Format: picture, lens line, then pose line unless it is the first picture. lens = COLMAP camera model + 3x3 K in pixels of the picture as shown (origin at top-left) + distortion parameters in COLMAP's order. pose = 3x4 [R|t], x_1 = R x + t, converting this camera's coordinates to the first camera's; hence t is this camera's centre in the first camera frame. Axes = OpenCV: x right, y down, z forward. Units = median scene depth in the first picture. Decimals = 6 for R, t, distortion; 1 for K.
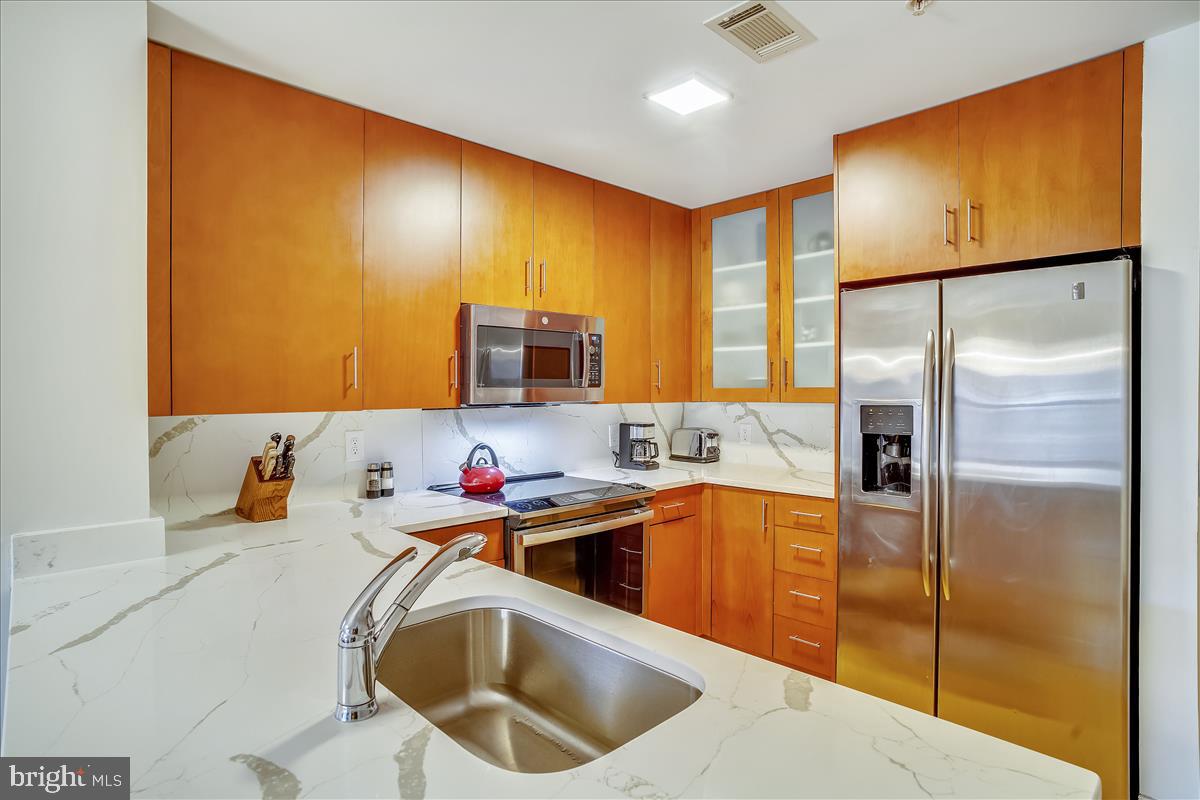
lens RADIAL K [[627.0, 0, 600.0], [0, 627.0, 400.0], [0, 0, 1]] dist [-0.005101, -0.000046]
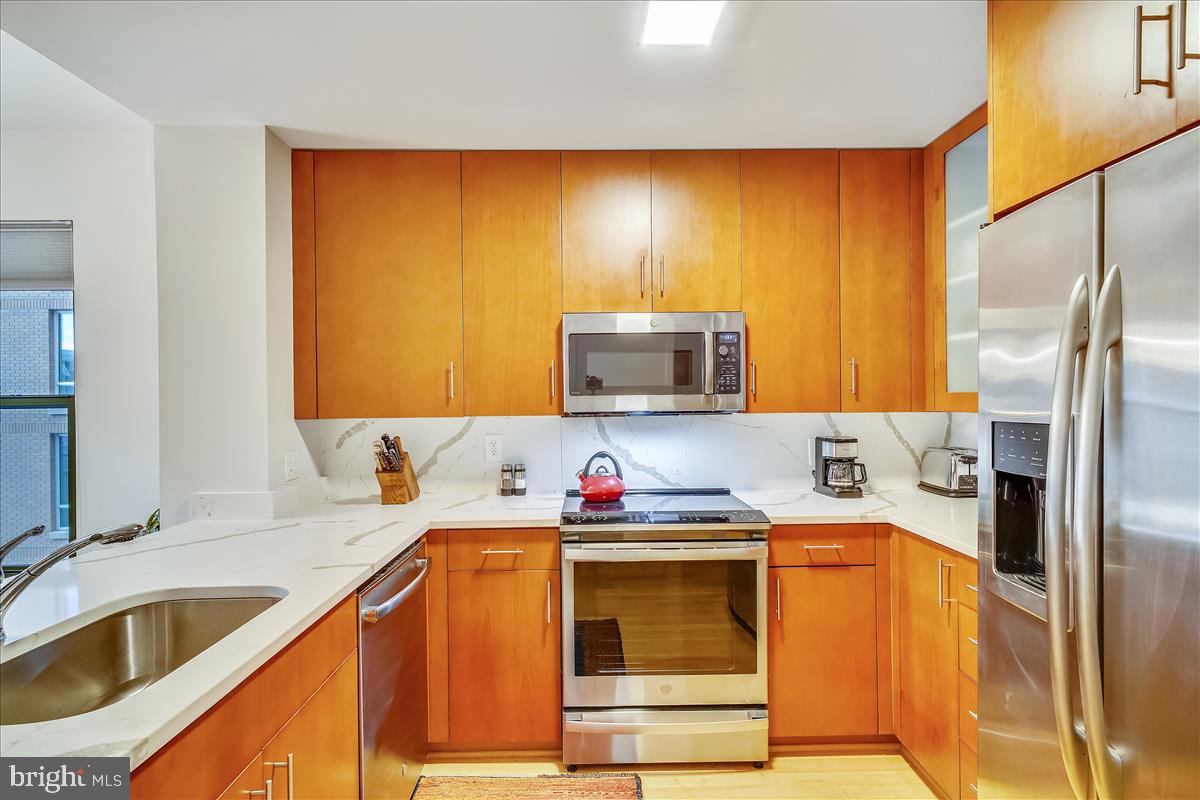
lens RADIAL K [[612.4, 0, 600.0], [0, 612.4, 400.0], [0, 0, 1]] dist [0.019396, -0.000010]
pose [[0.731971, -0.002264, -0.681332, 0.465673], [-0.001664, 0.999986, -0.005111, -0.007957], [0.681334, 0.004875, 0.731957, 0.282332]]
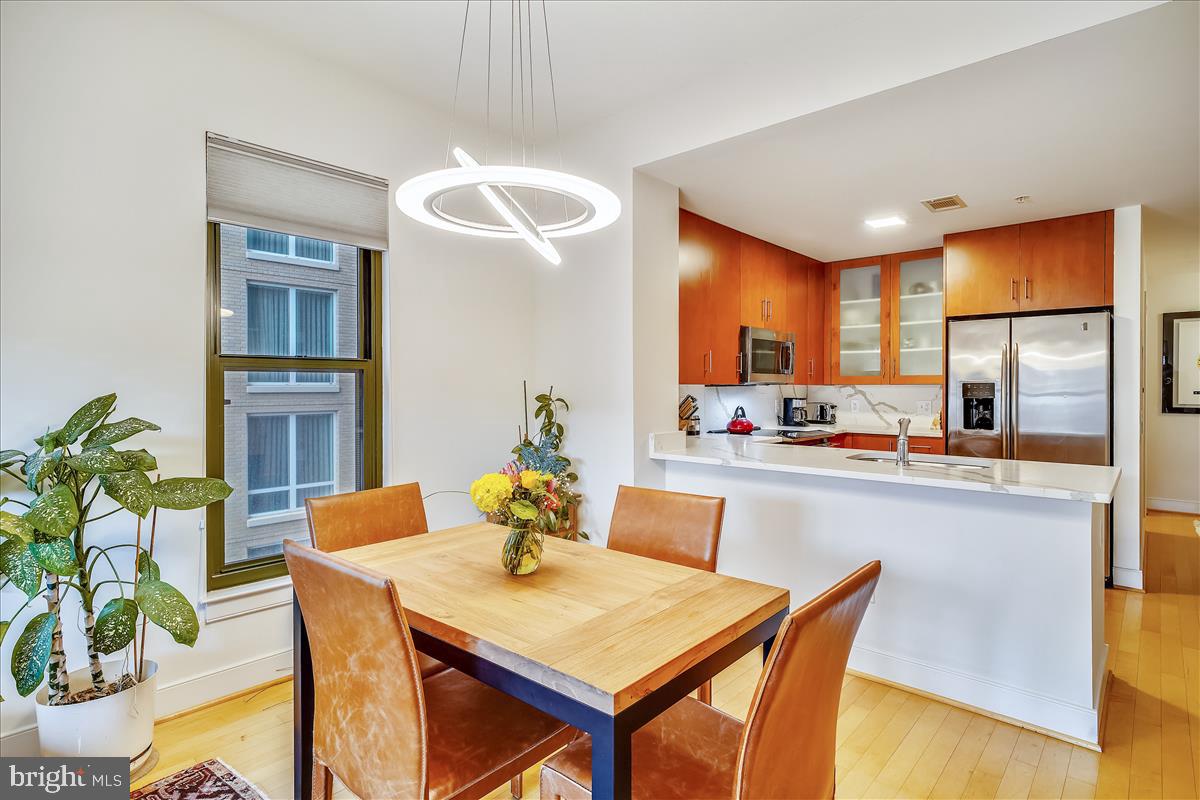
lens RADIAL K [[612.4, 0, 600.0], [0, 612.4, 400.0], [0, 0, 1]] dist [0.019396, -0.000010]
pose [[0.997210, 0.001882, 0.074625, -0.690605], [-0.002195, 0.999989, 0.004112, 0.046053], [-0.074616, -0.004264, 0.997203, -0.651471]]
